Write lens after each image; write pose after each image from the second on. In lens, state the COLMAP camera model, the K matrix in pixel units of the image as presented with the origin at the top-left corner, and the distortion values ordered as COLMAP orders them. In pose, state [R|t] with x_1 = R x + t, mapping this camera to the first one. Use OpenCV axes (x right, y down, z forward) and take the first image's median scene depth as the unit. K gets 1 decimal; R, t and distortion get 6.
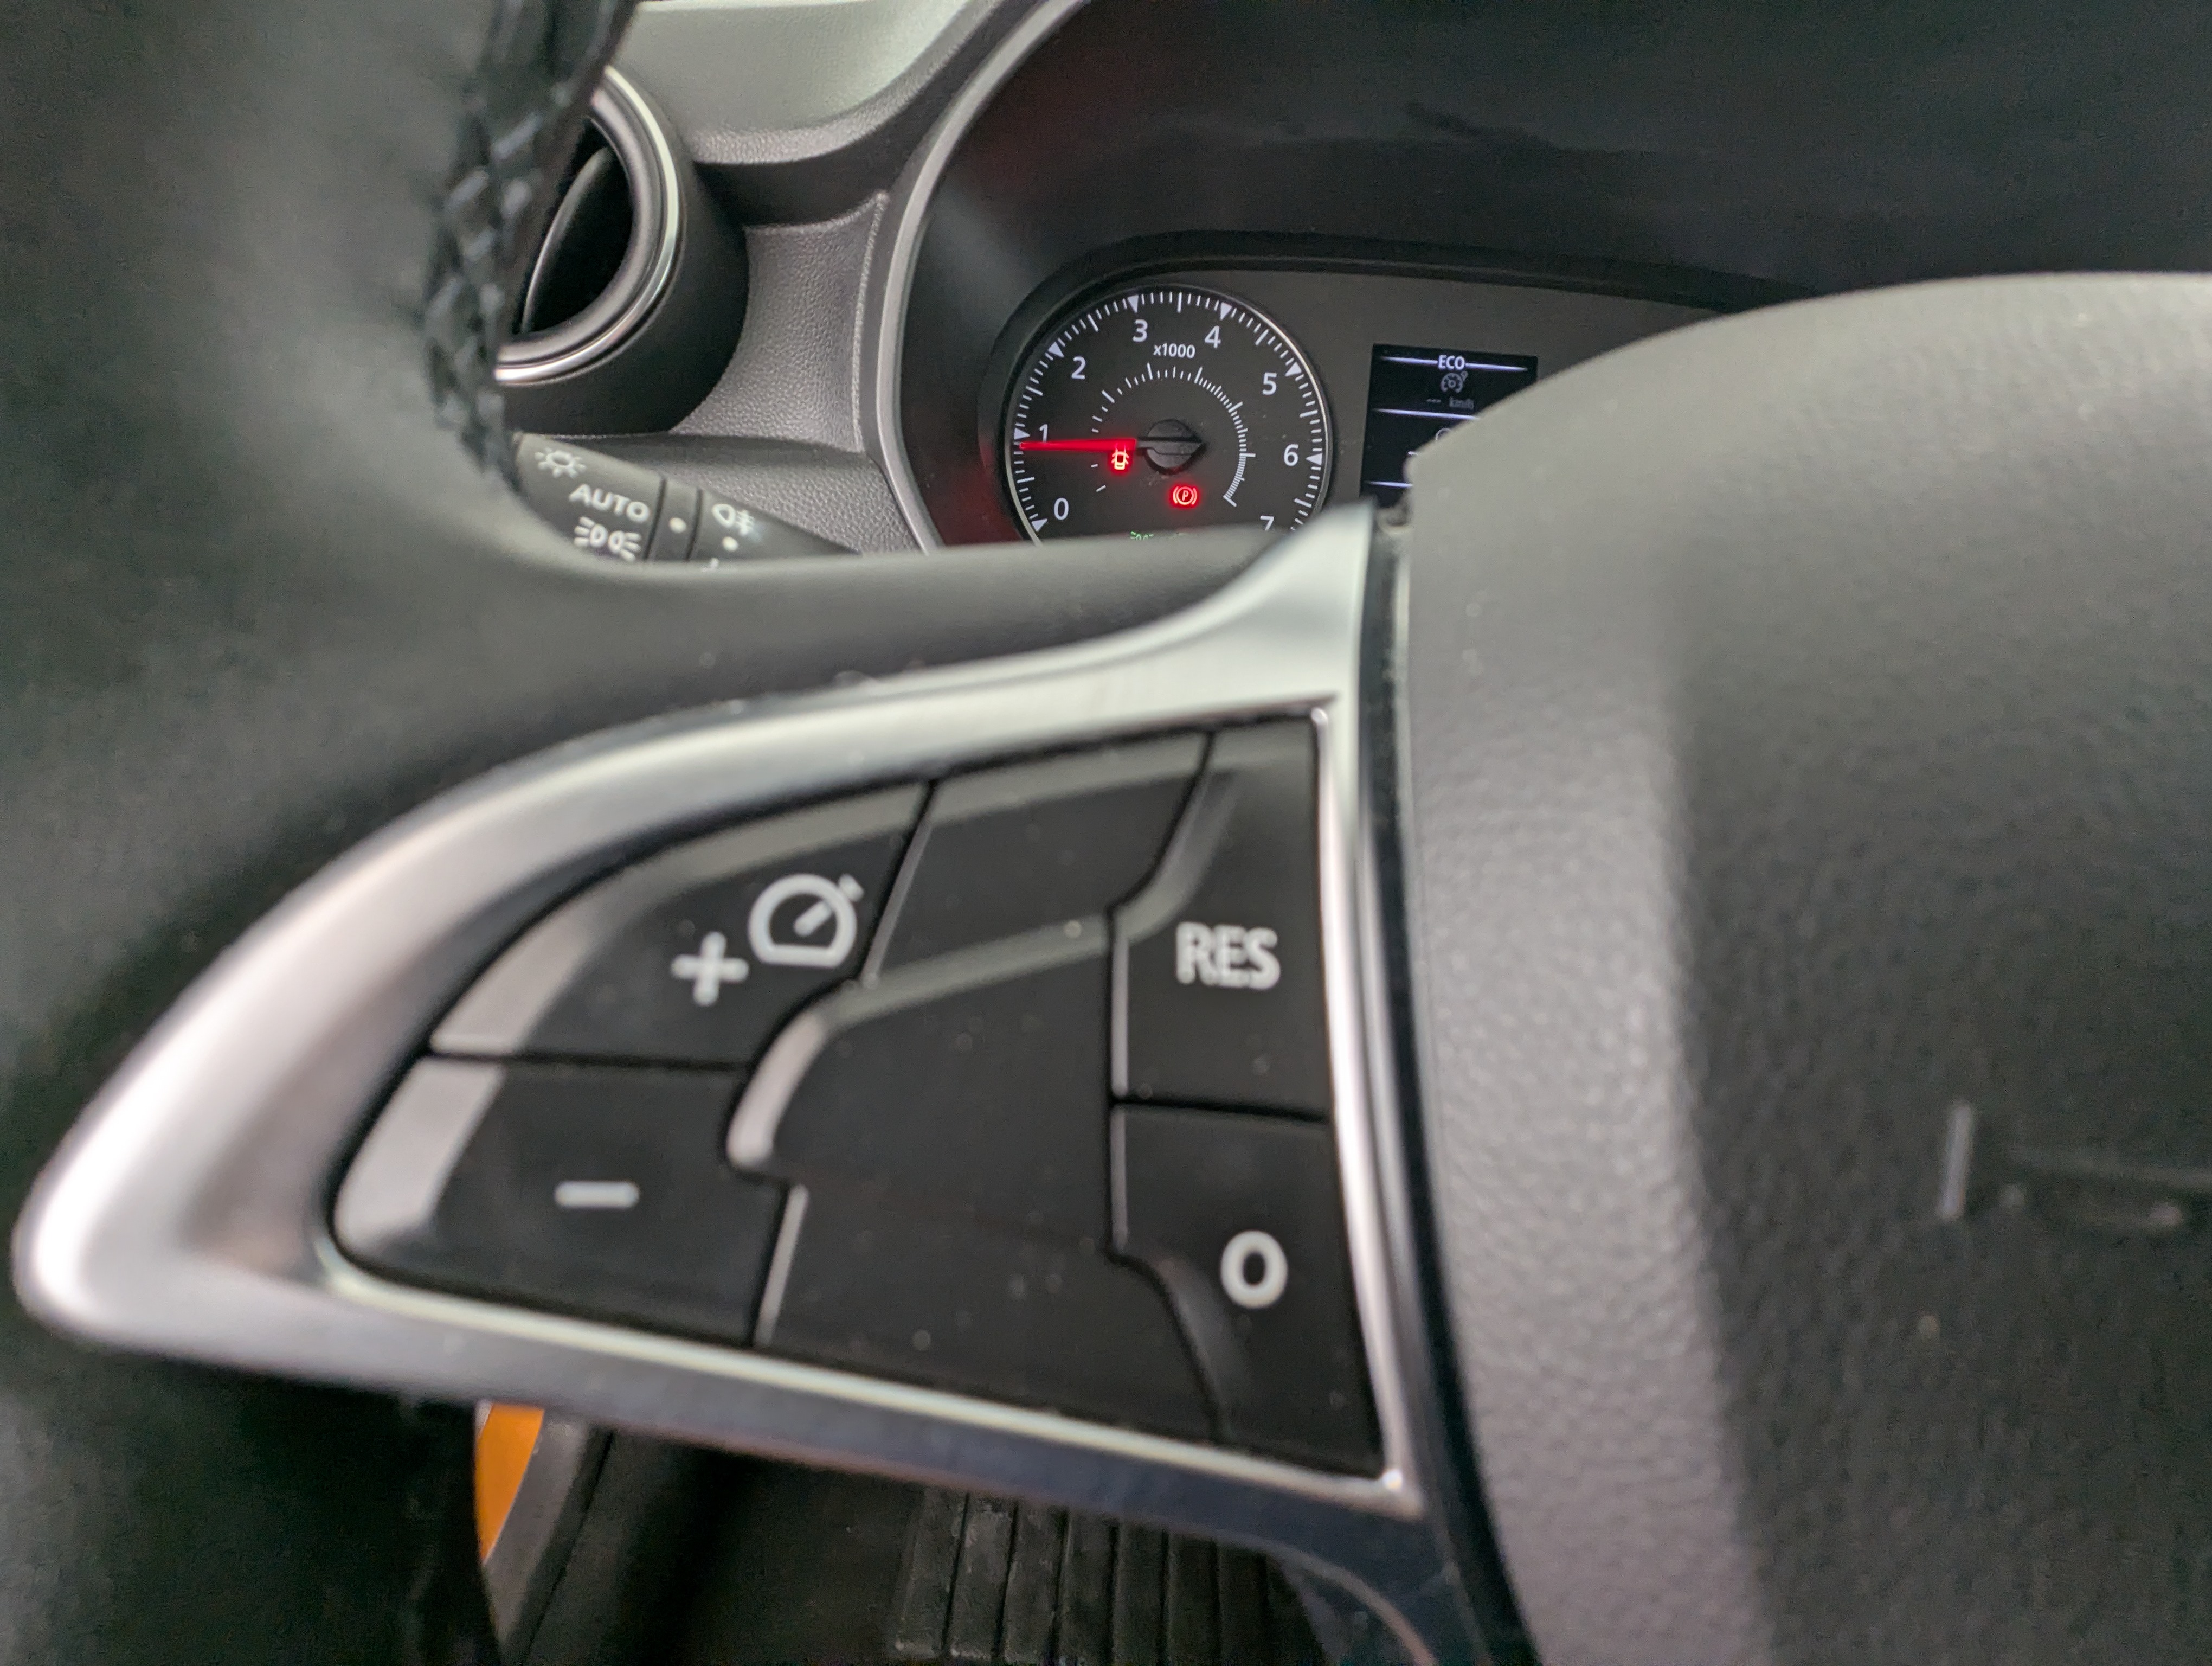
lens RADIAL K [[1042.4, 0, 1101.6], [0, 1042.4, 816.6], [0, 0, 1]] dist [0.000469, 0.000533]
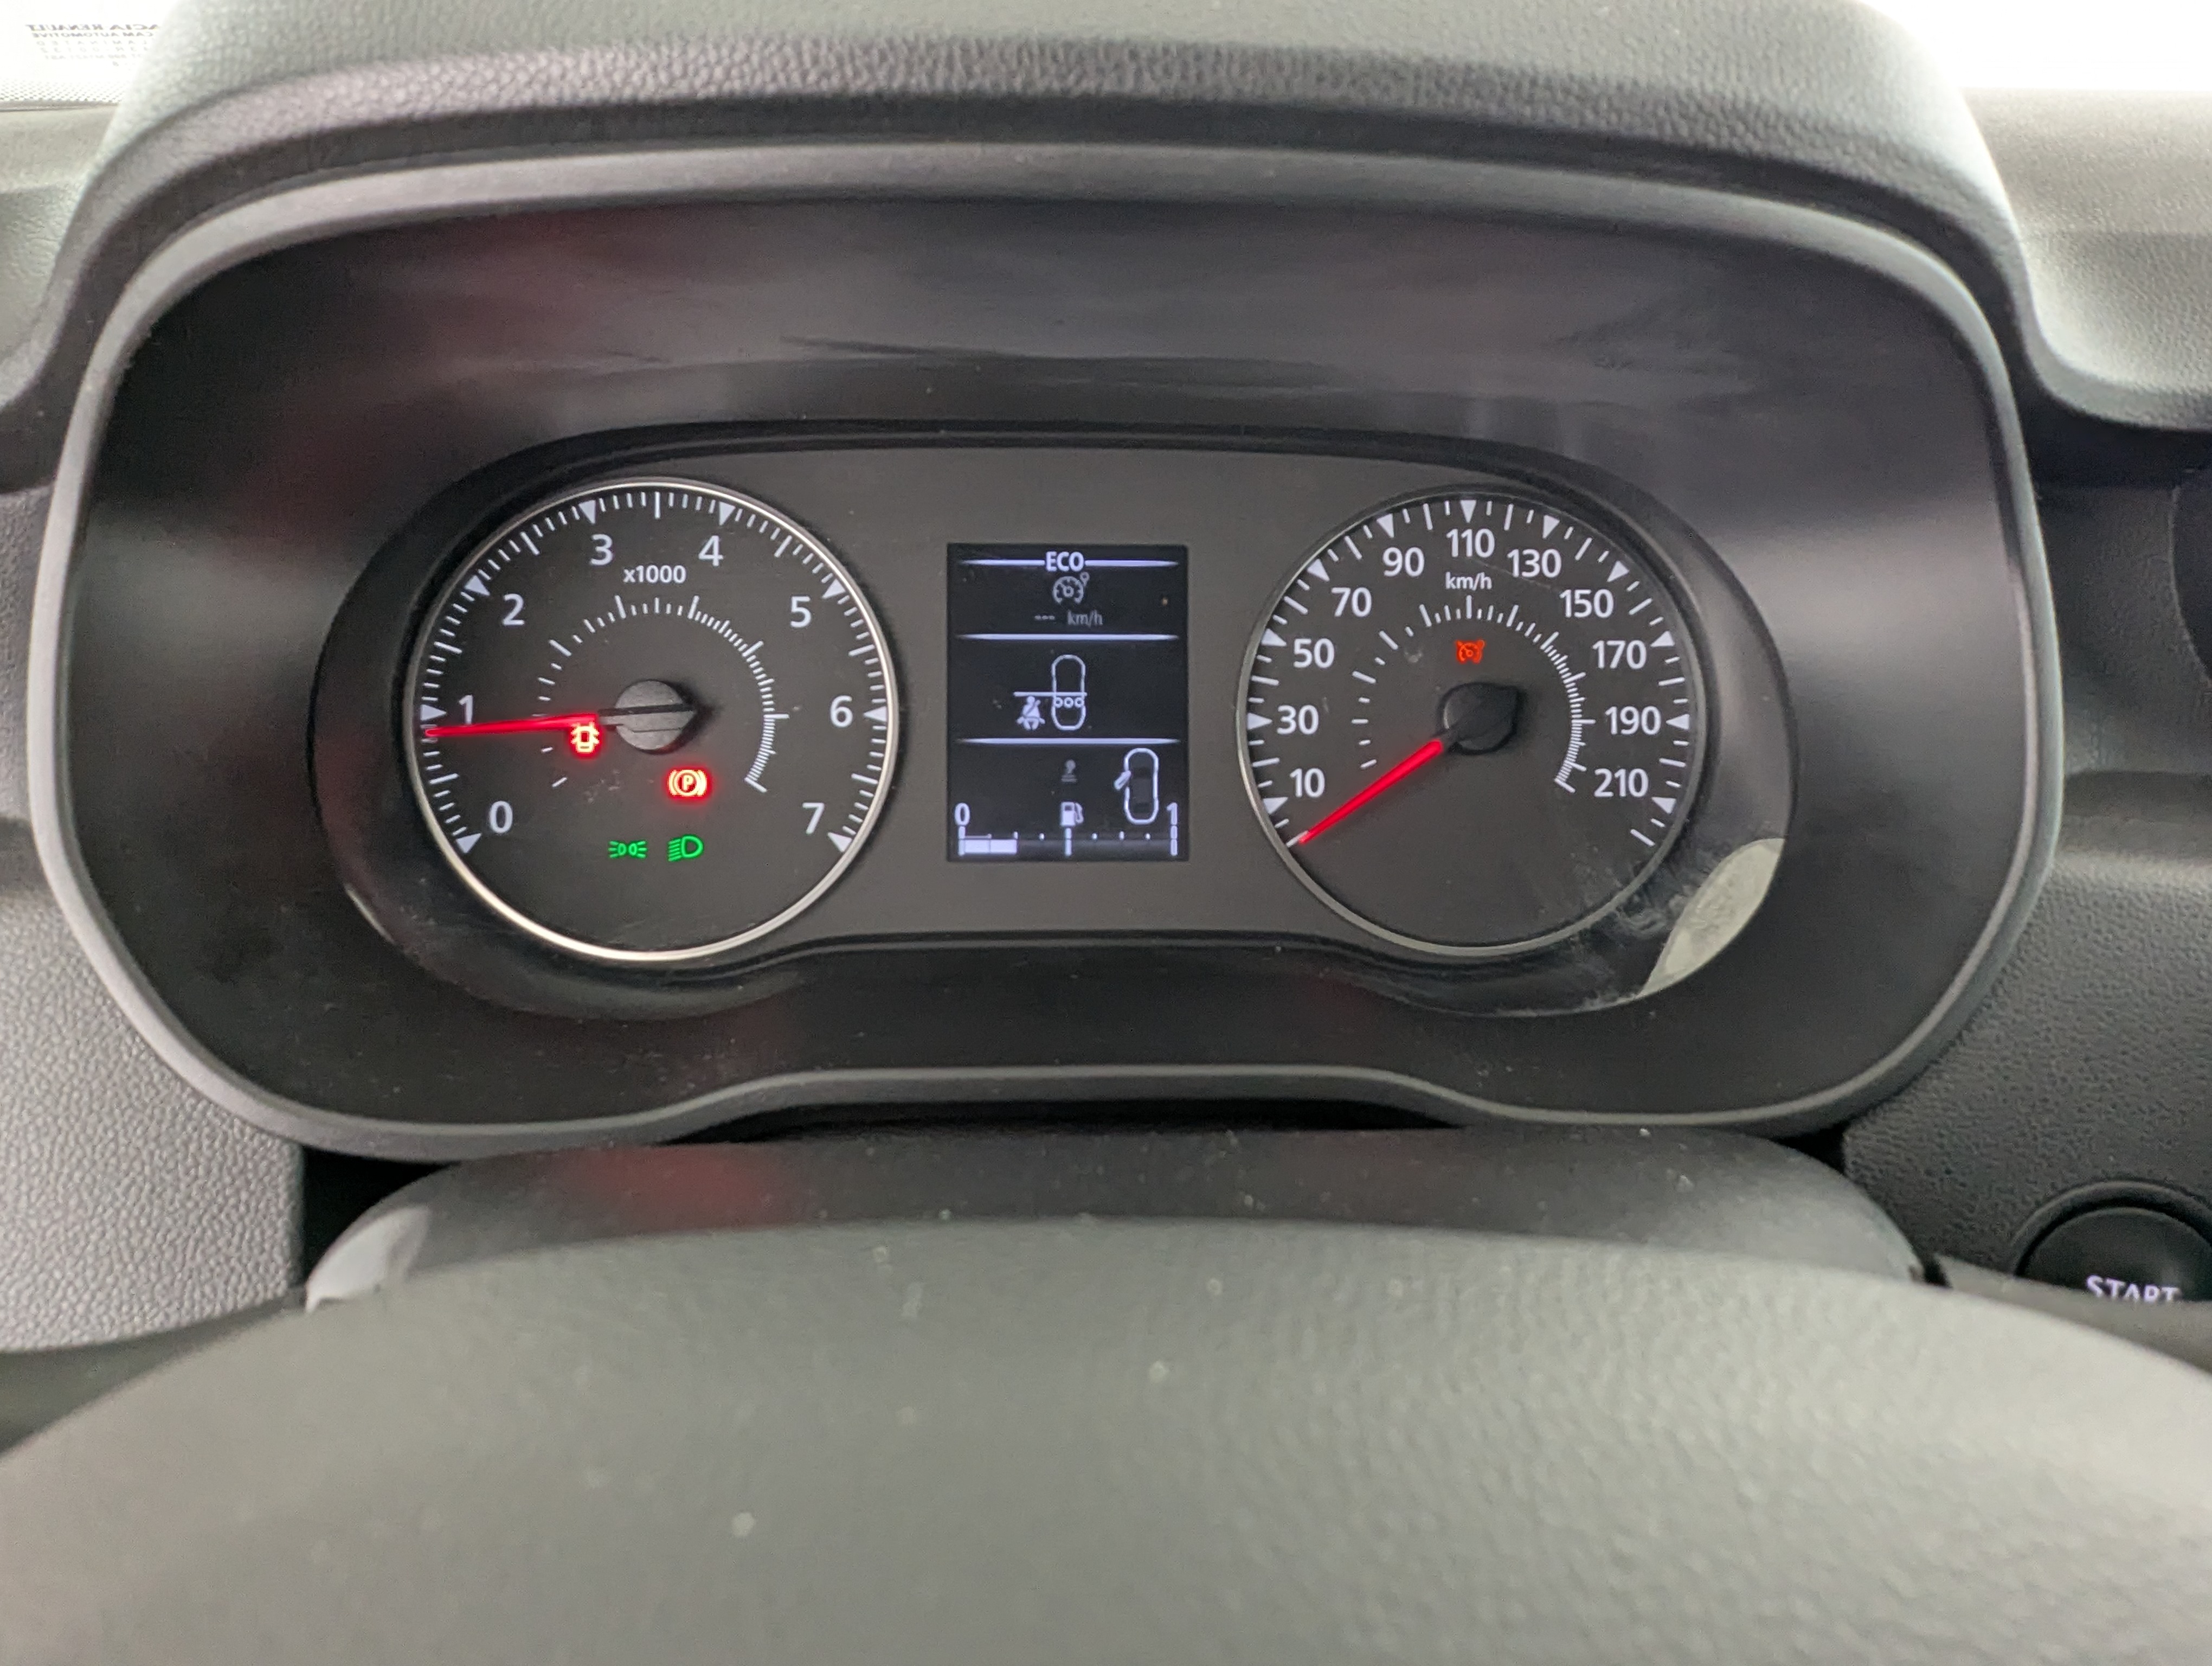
lens RADIAL K [[1042.4, 0, 1085.2], [0, 1042.4, 831.4], [0, 0, 1]] dist [0.000469, 0.000533]
pose [[0.996163, -0.080669, 0.033927, 0.313160], [0.082953, 0.993919, -0.072410, -0.208549], [-0.027880, 0.074946, 0.996798, 0.328001]]
